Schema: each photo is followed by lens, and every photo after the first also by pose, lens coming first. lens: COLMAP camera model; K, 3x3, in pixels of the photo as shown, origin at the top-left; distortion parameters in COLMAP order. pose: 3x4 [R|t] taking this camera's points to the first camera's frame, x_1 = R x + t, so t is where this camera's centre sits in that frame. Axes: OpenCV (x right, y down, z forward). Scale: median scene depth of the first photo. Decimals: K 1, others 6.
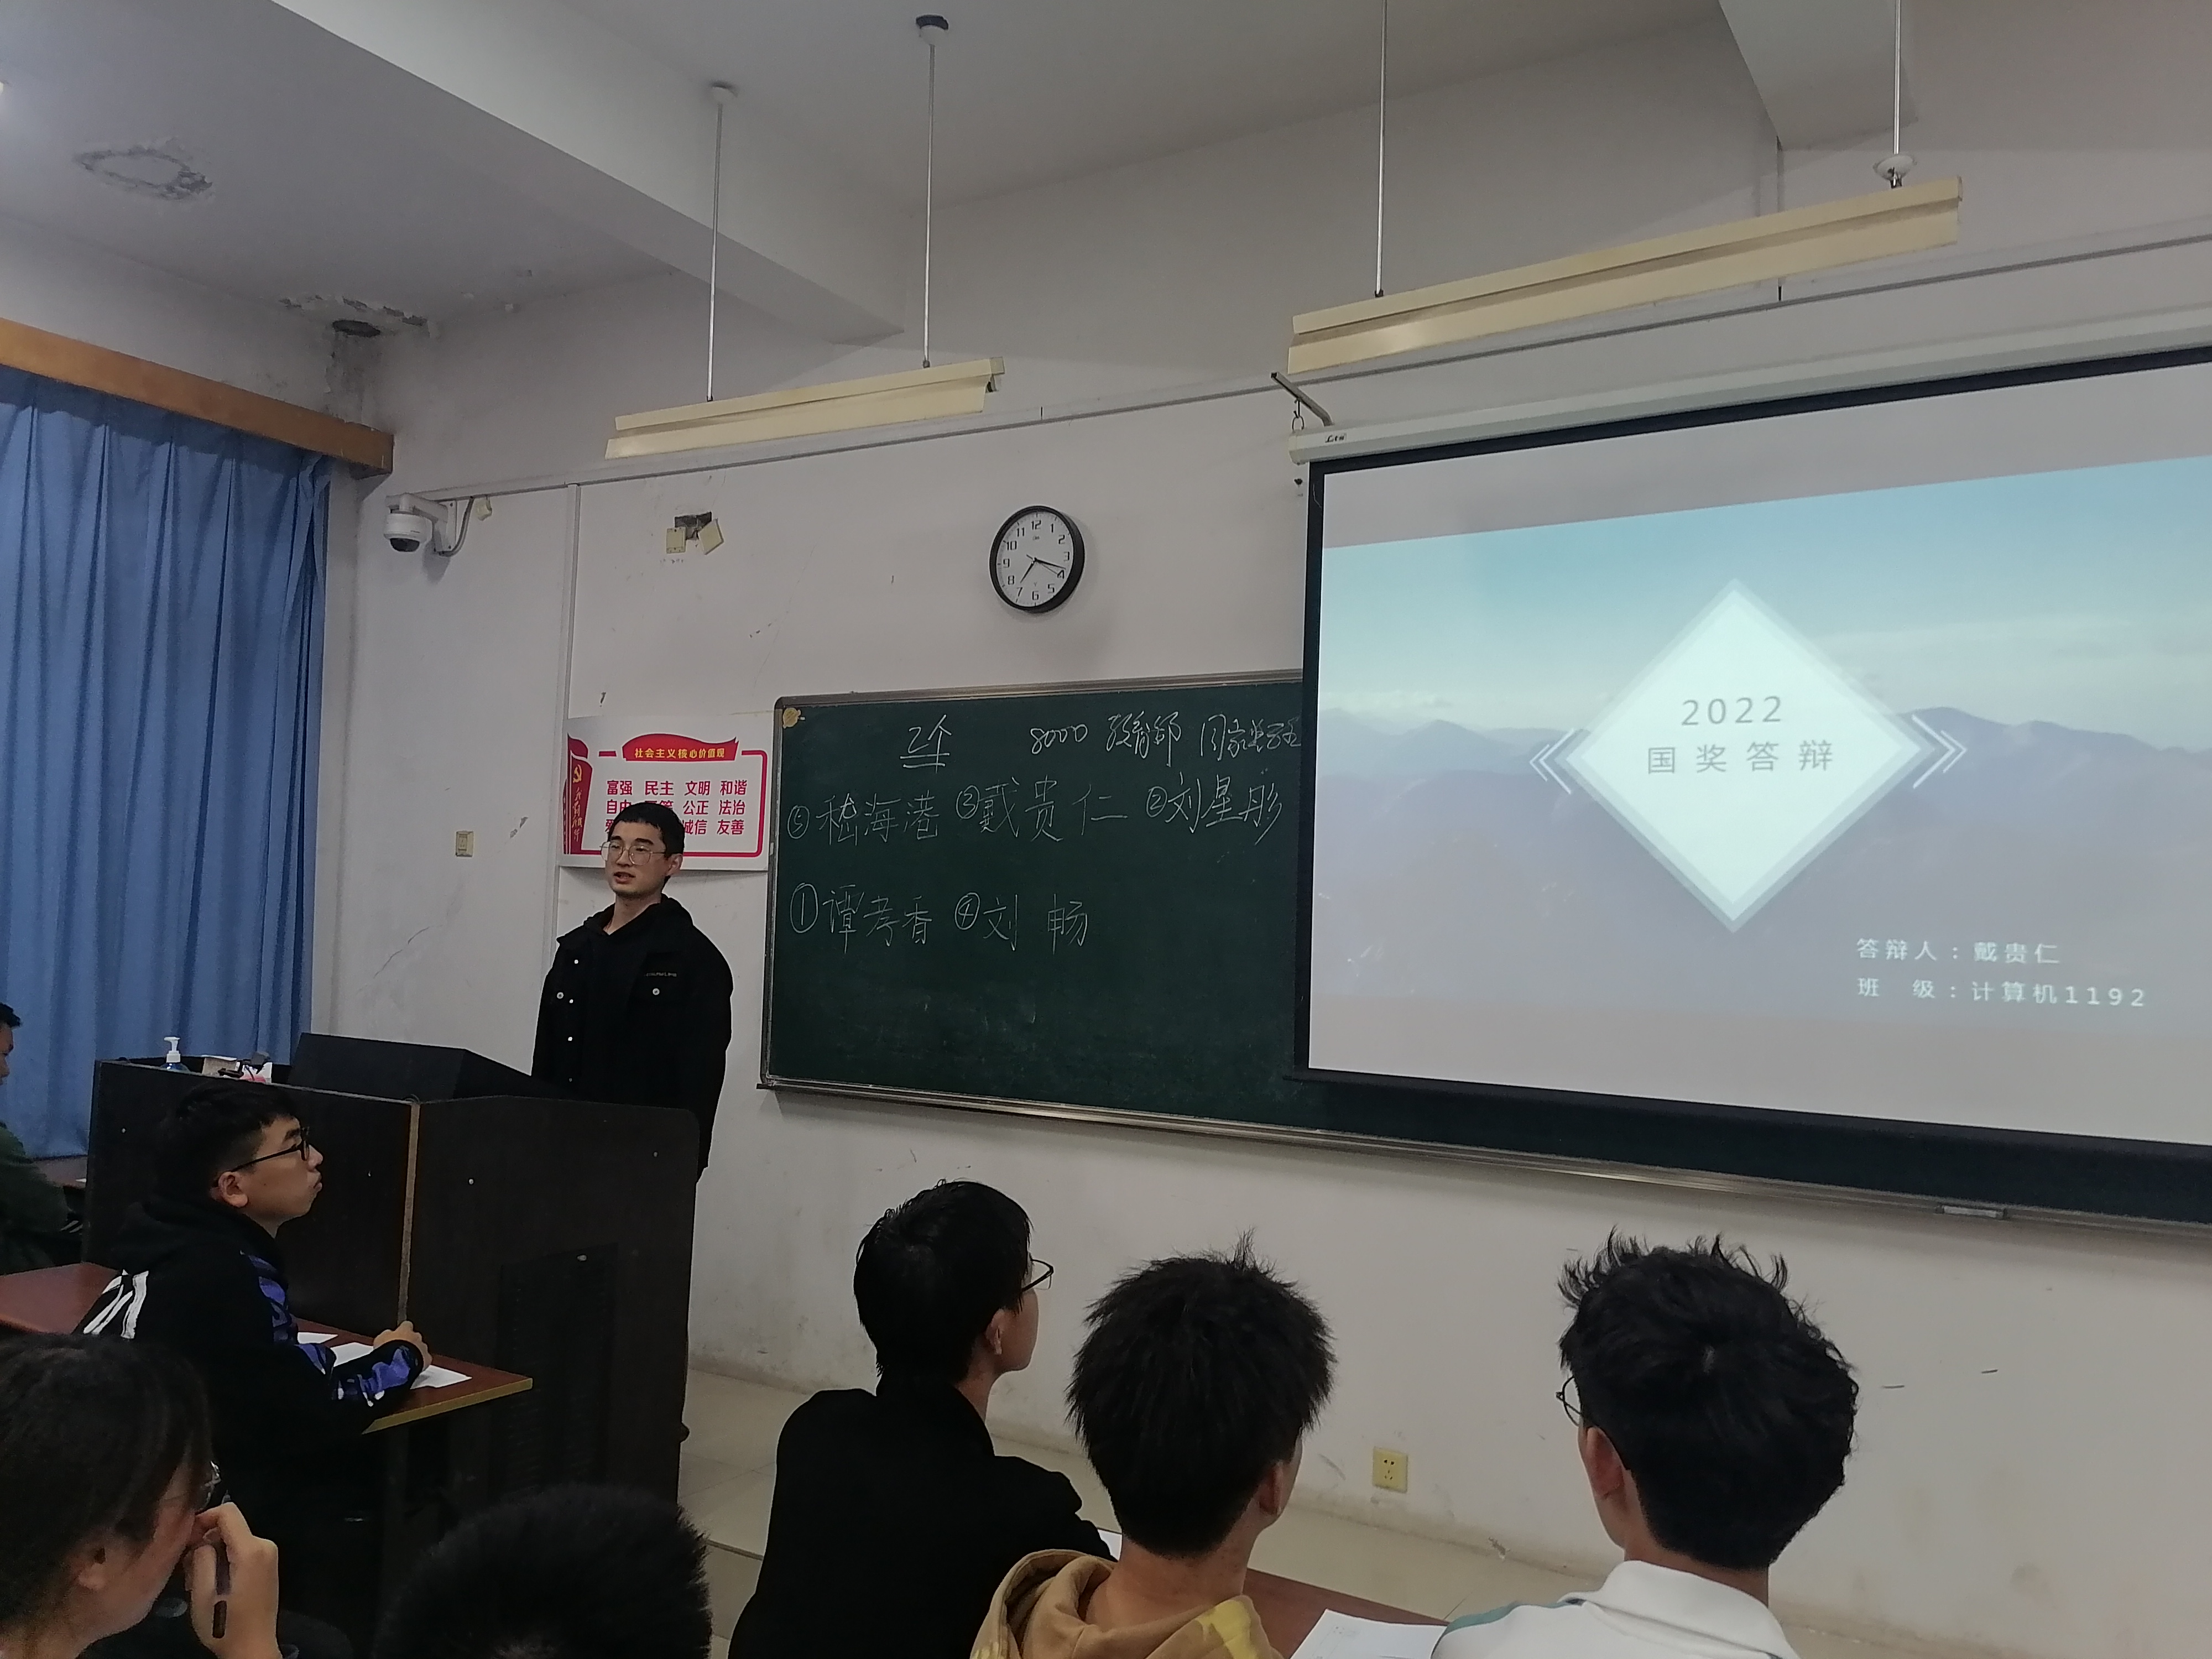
lens RADIAL K [[1660.5, 0, 1103.6], [0, 1660.5, 837.5], [0, 0, 1]] dist [0.015741, -0.025147]
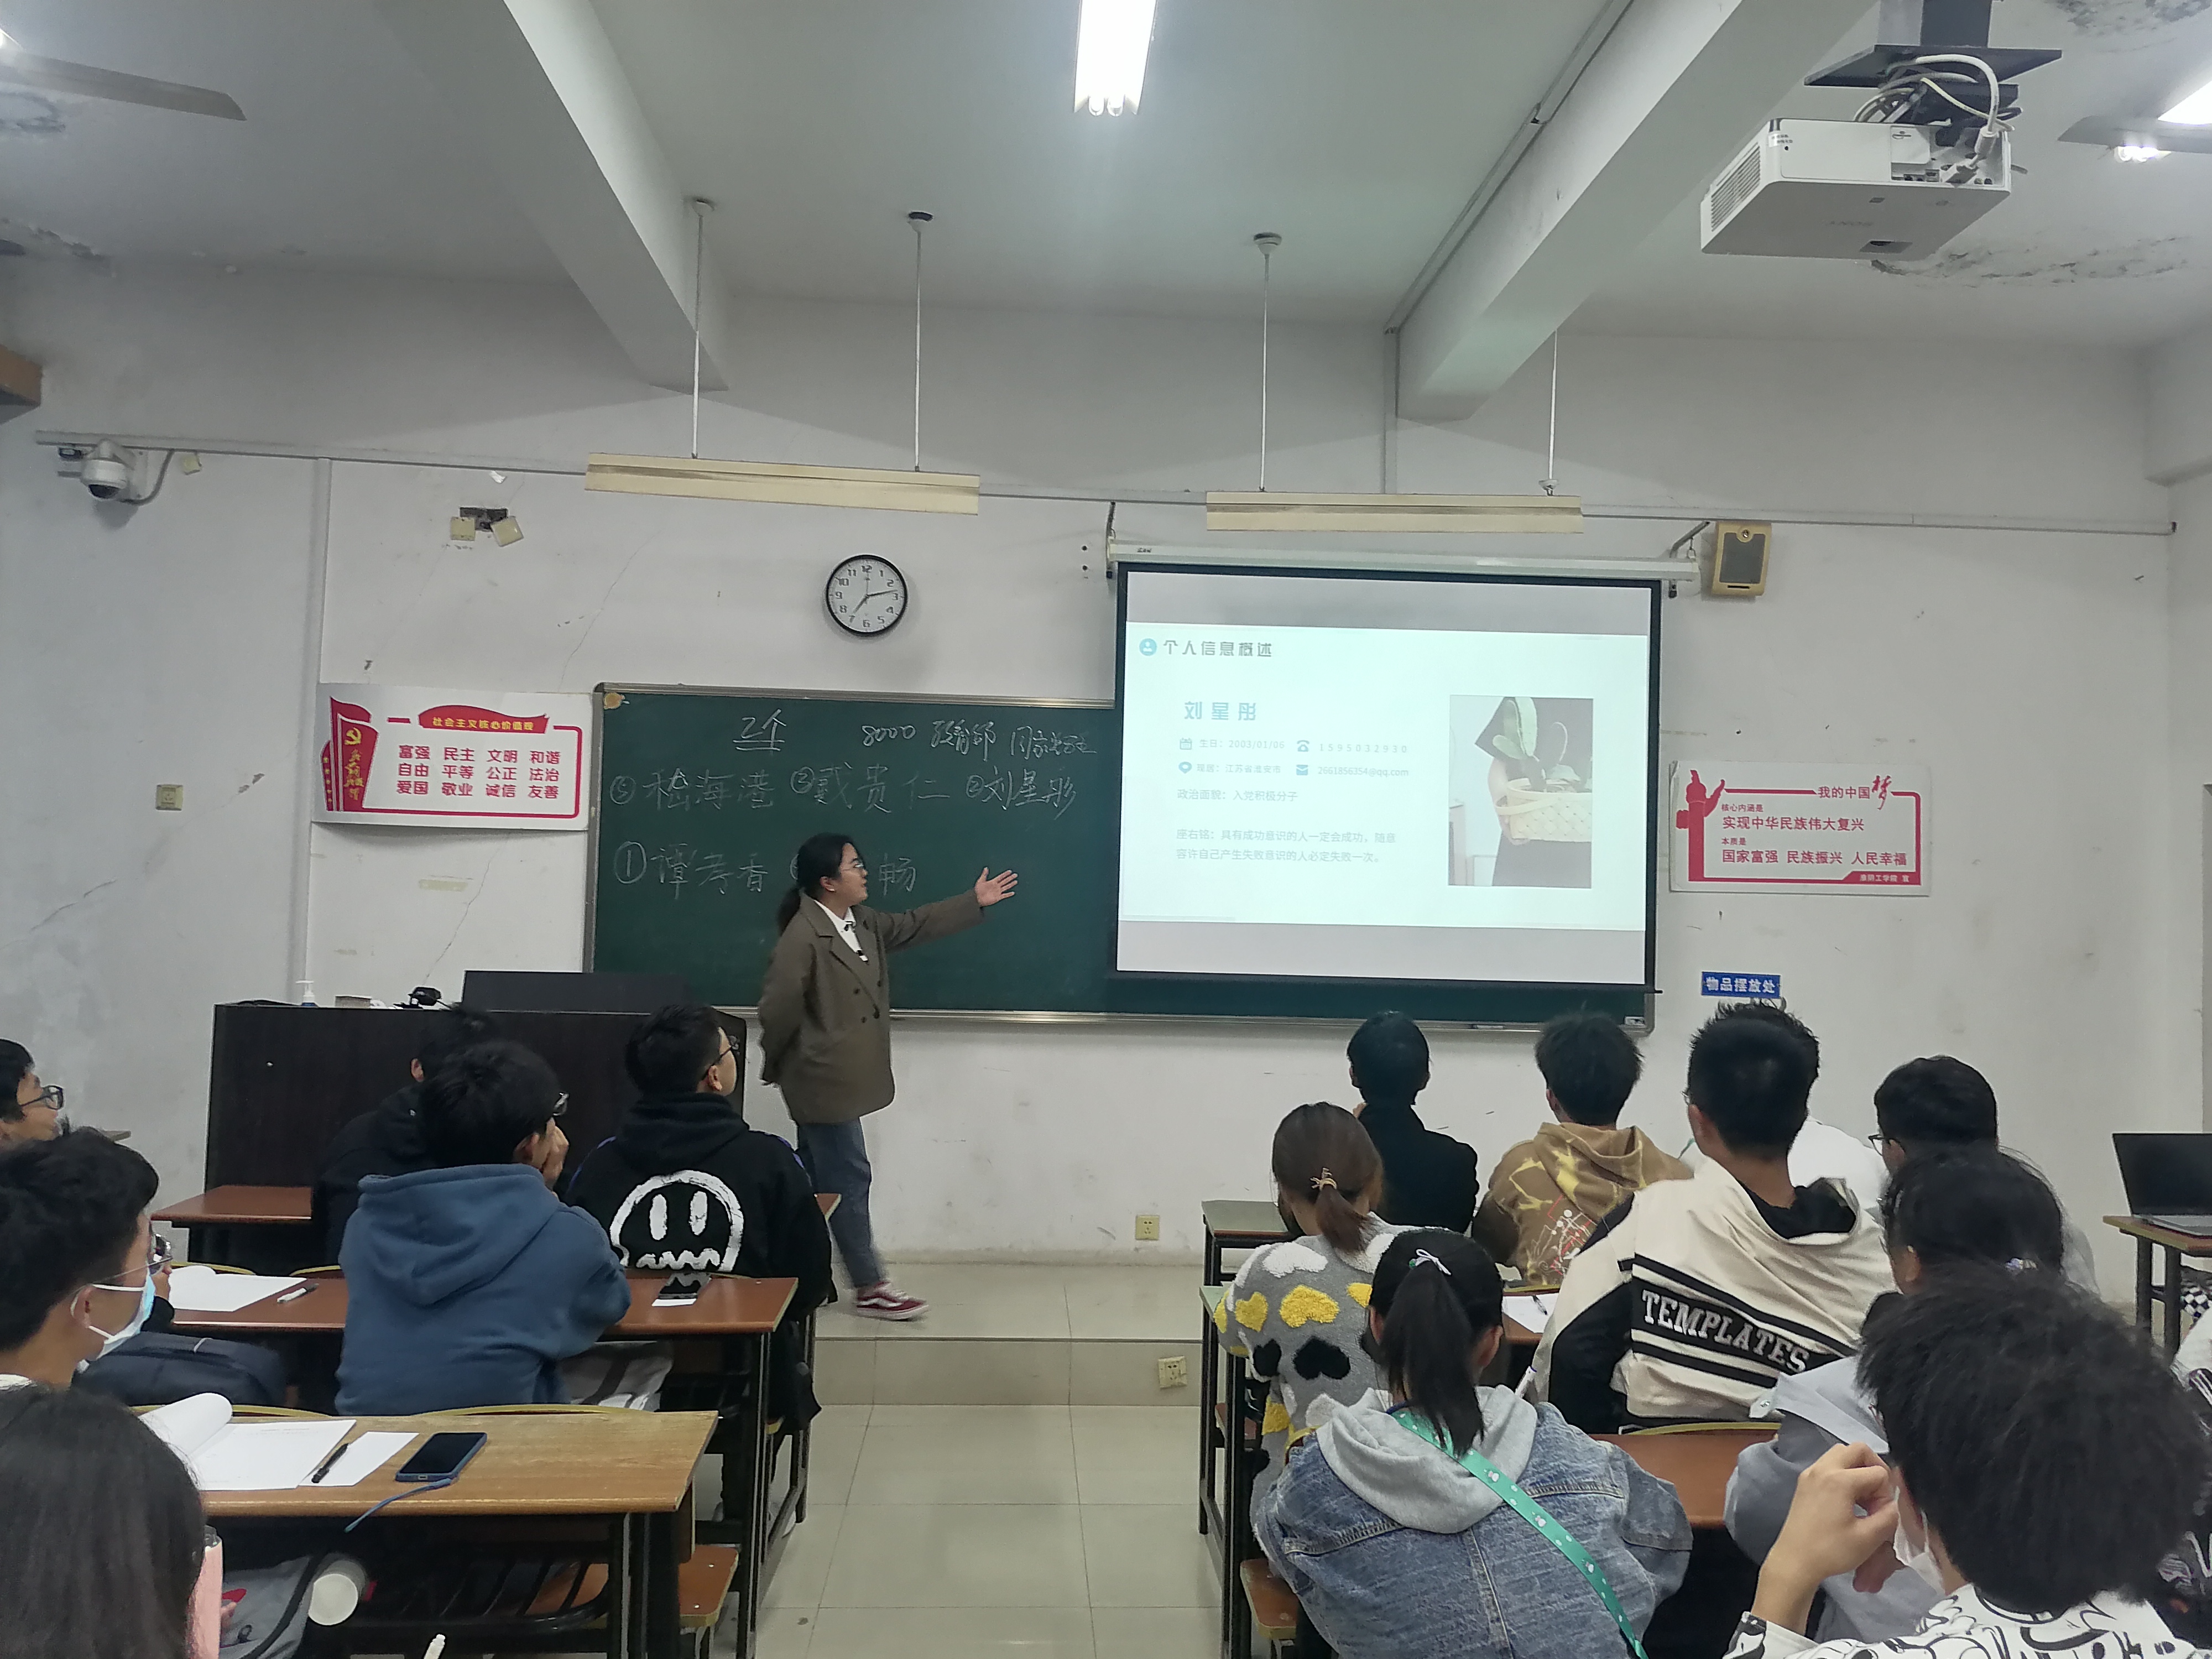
lens RADIAL K [[1660.5, 0, 1116.0], [0, 1660.5, 826.3], [0, 0, 1]] dist [0.015741, -0.025147]
pose [[0.825802, 0.008653, 0.563893, -0.552506], [-0.026728, 0.999359, 0.023806, -0.020630], [-0.563326, -0.034730, 0.825504, -0.174860]]
